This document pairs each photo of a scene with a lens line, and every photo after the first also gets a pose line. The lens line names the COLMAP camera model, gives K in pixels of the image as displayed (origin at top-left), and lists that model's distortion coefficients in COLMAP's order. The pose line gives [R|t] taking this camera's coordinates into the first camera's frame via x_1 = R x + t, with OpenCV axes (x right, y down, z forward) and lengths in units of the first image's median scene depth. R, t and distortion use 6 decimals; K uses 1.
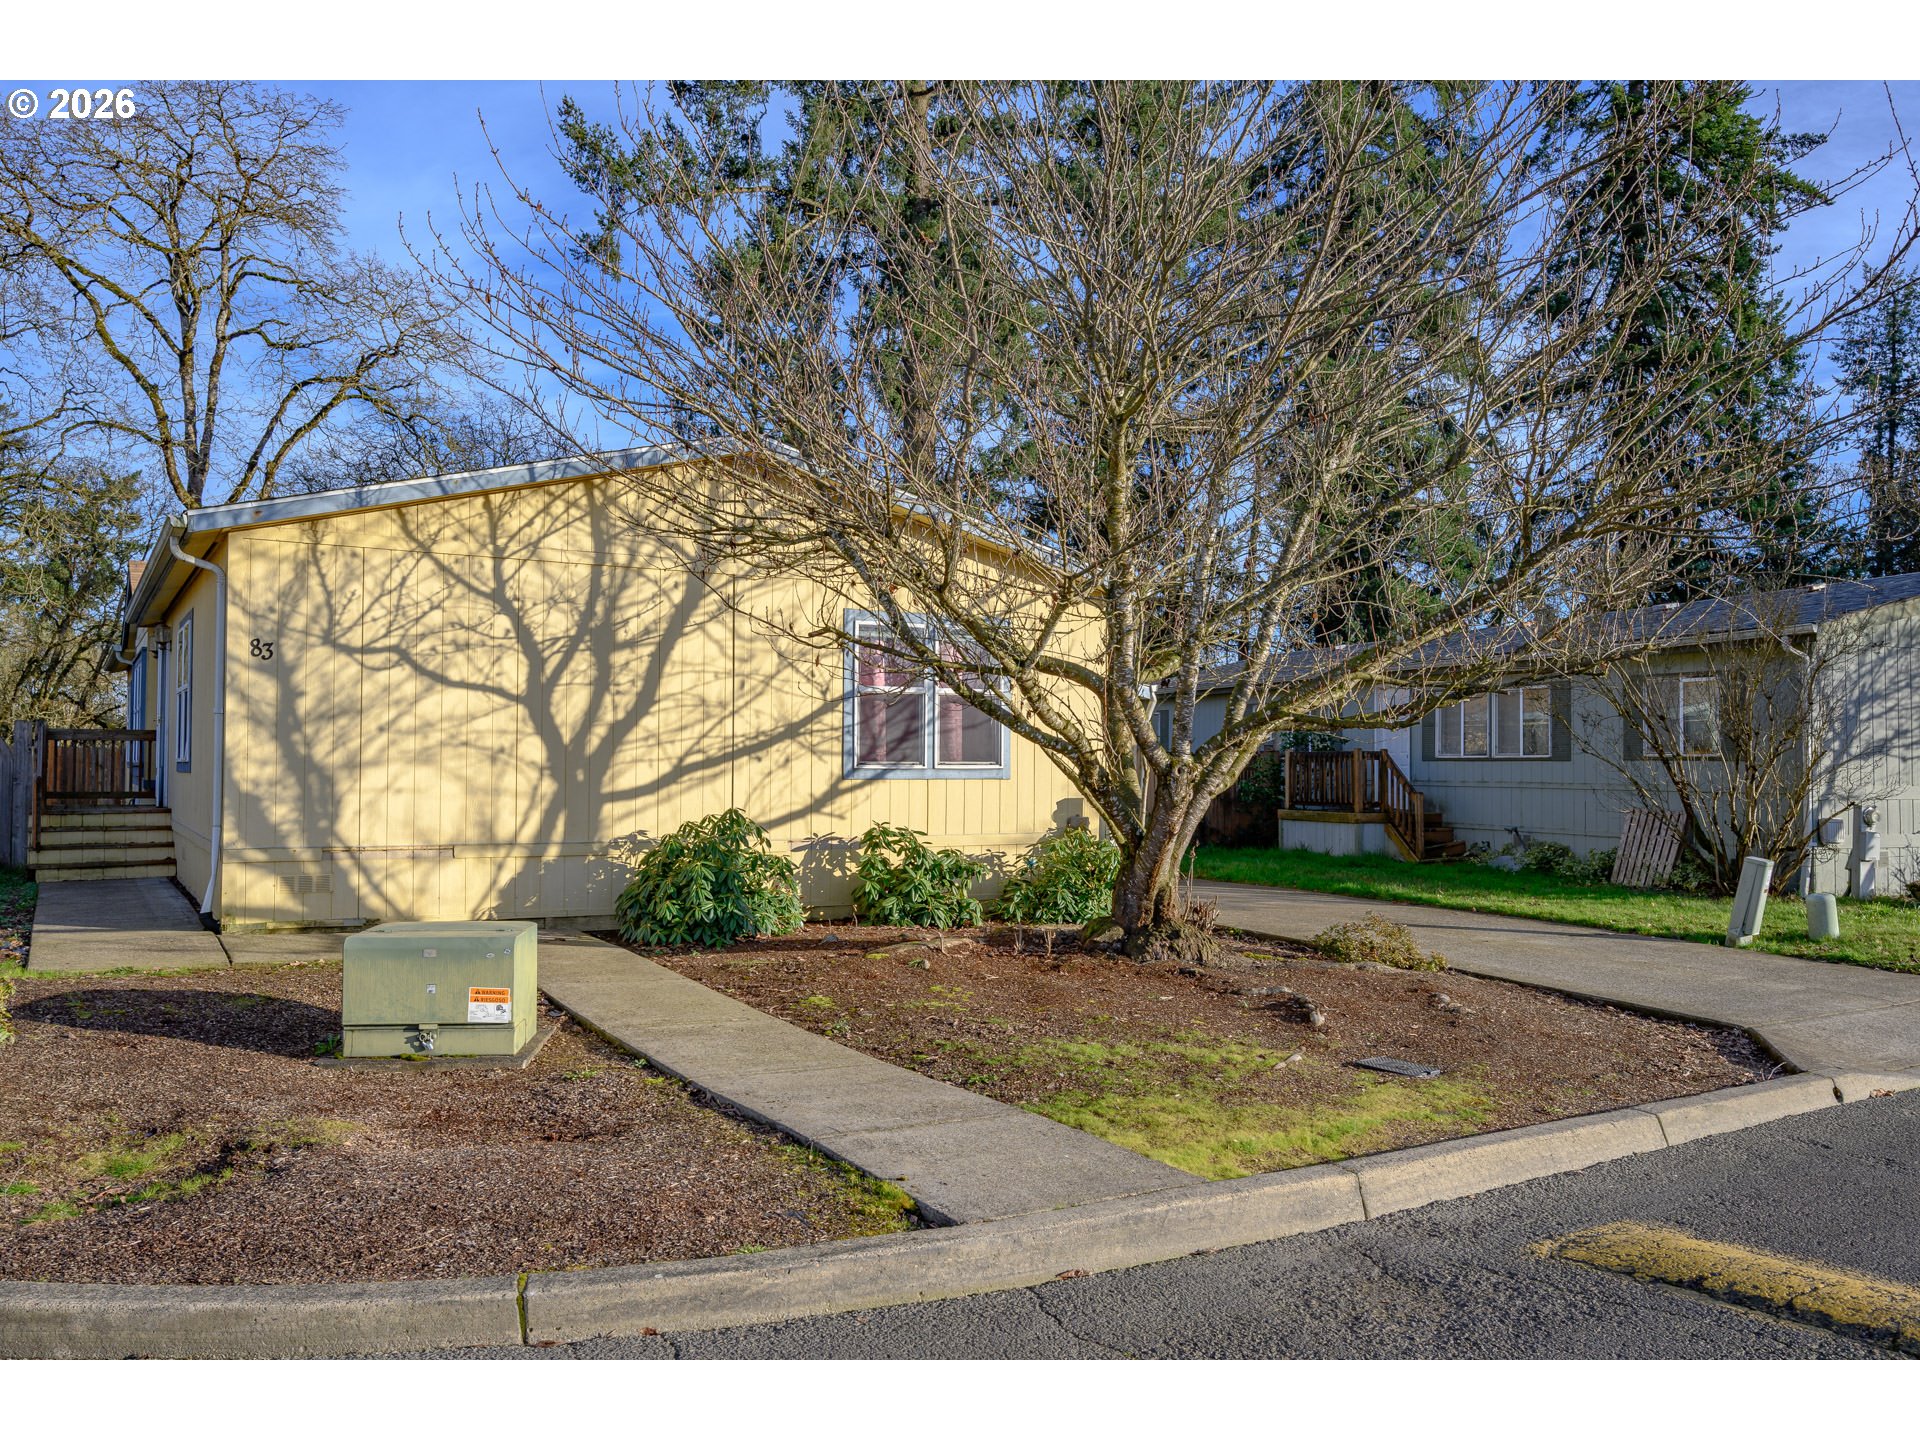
lens RADIAL K [[1494.7, 0, 965.3], [0, 1494.7, 738.6], [0, 0, 1]] dist [-0.004508, -0.001996]
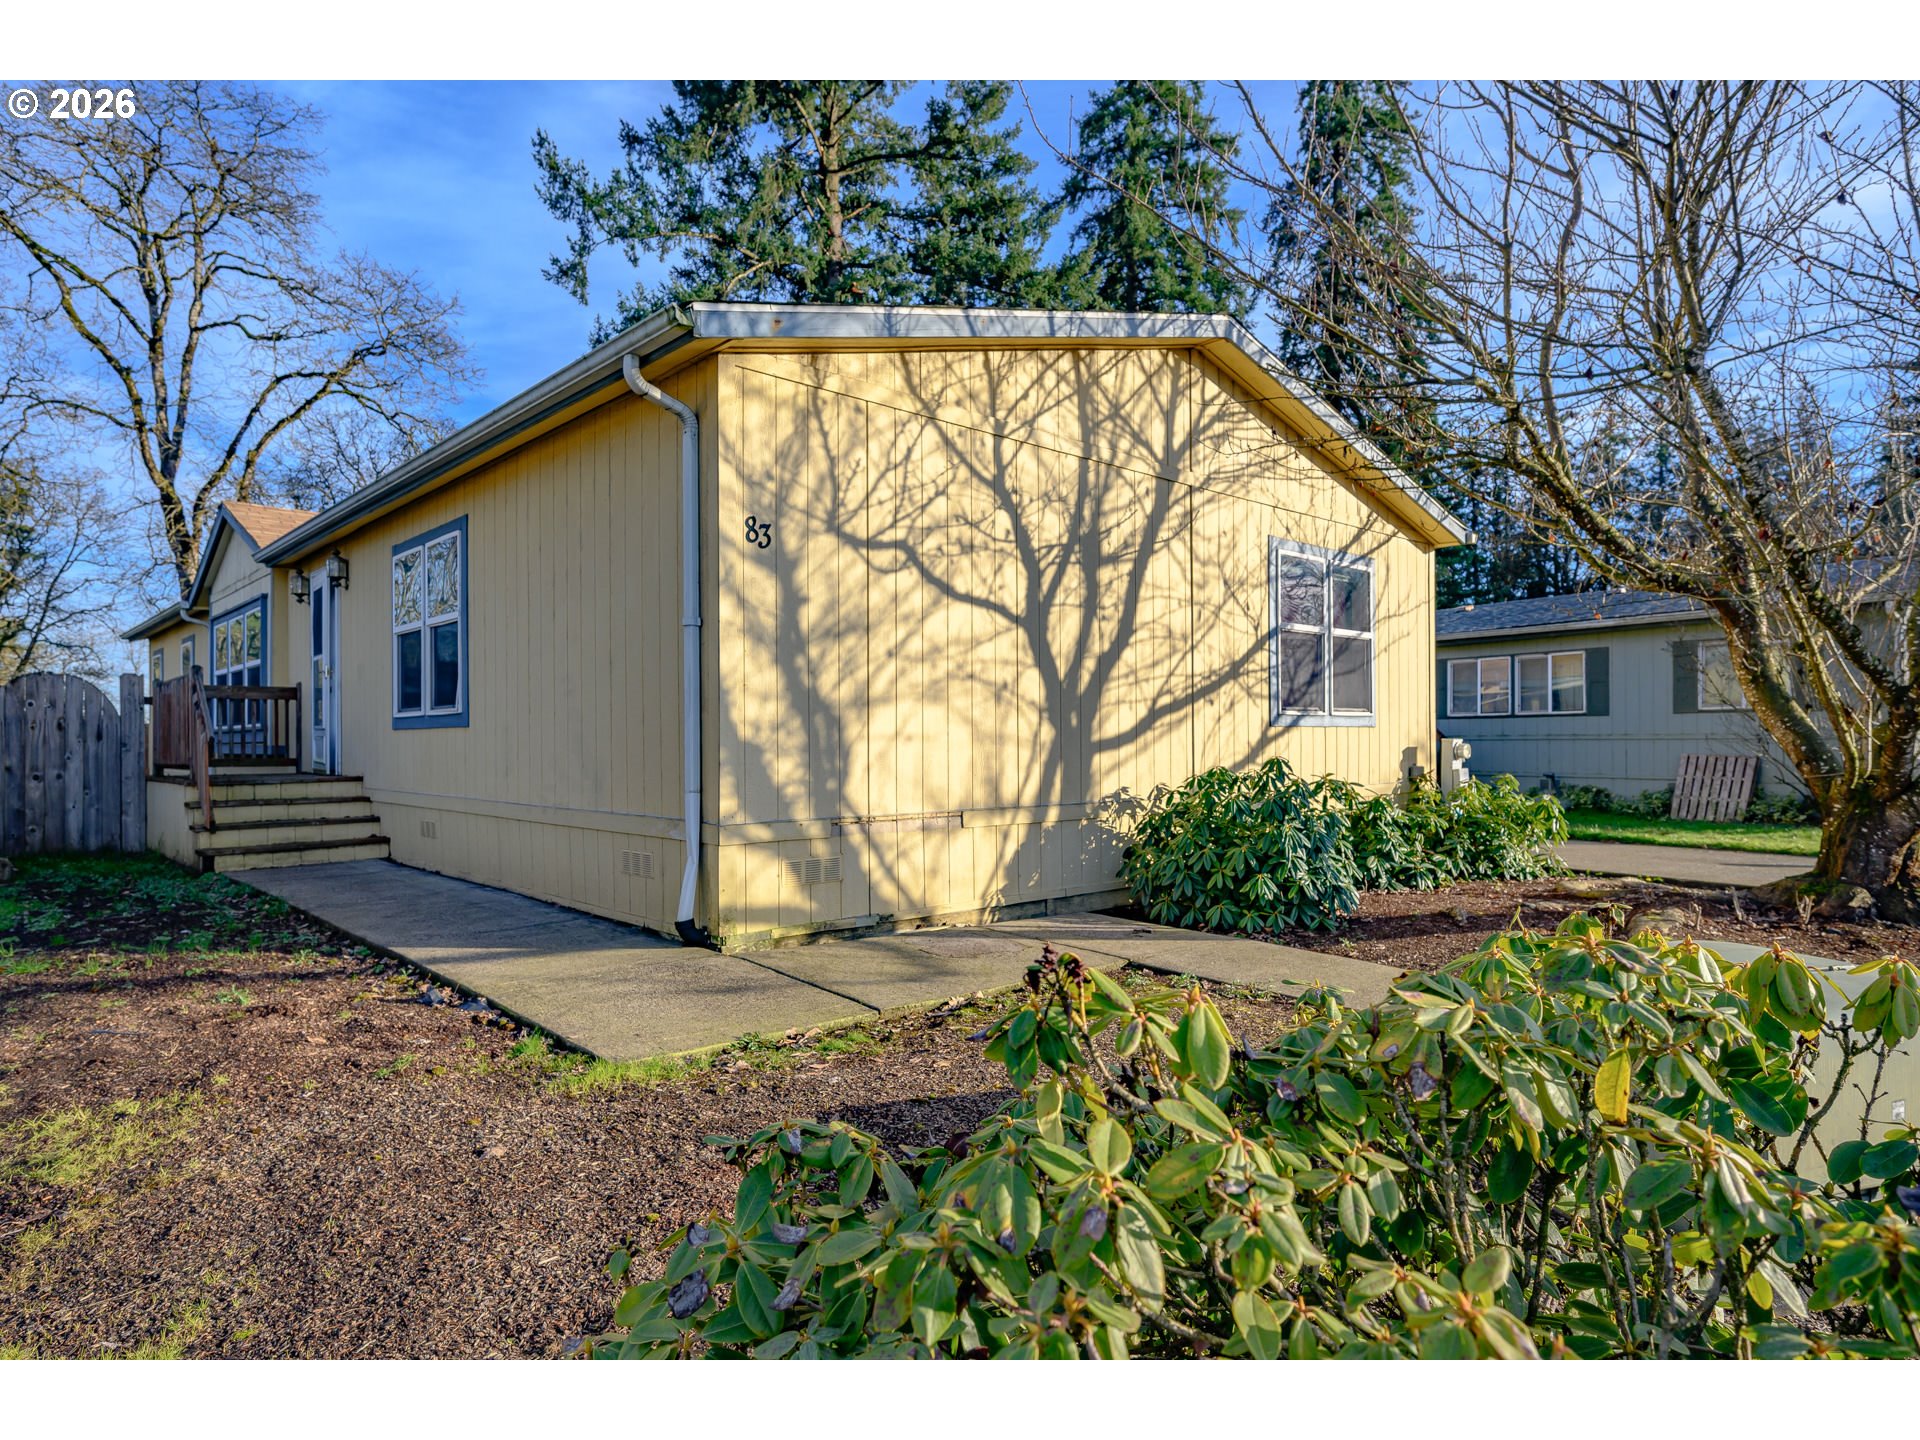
lens RADIAL K [[1096.6, 0, 965.4], [0, 1096.6, 744.8], [0, 0, 1]] dist [-0.002875, -0.001017]
pose [[0.977249, -0.012258, 0.211740, -0.432907], [0.007873, 0.999737, 0.021539, 0.024756], [-0.211948, -0.019381, 0.977089, 0.431942]]
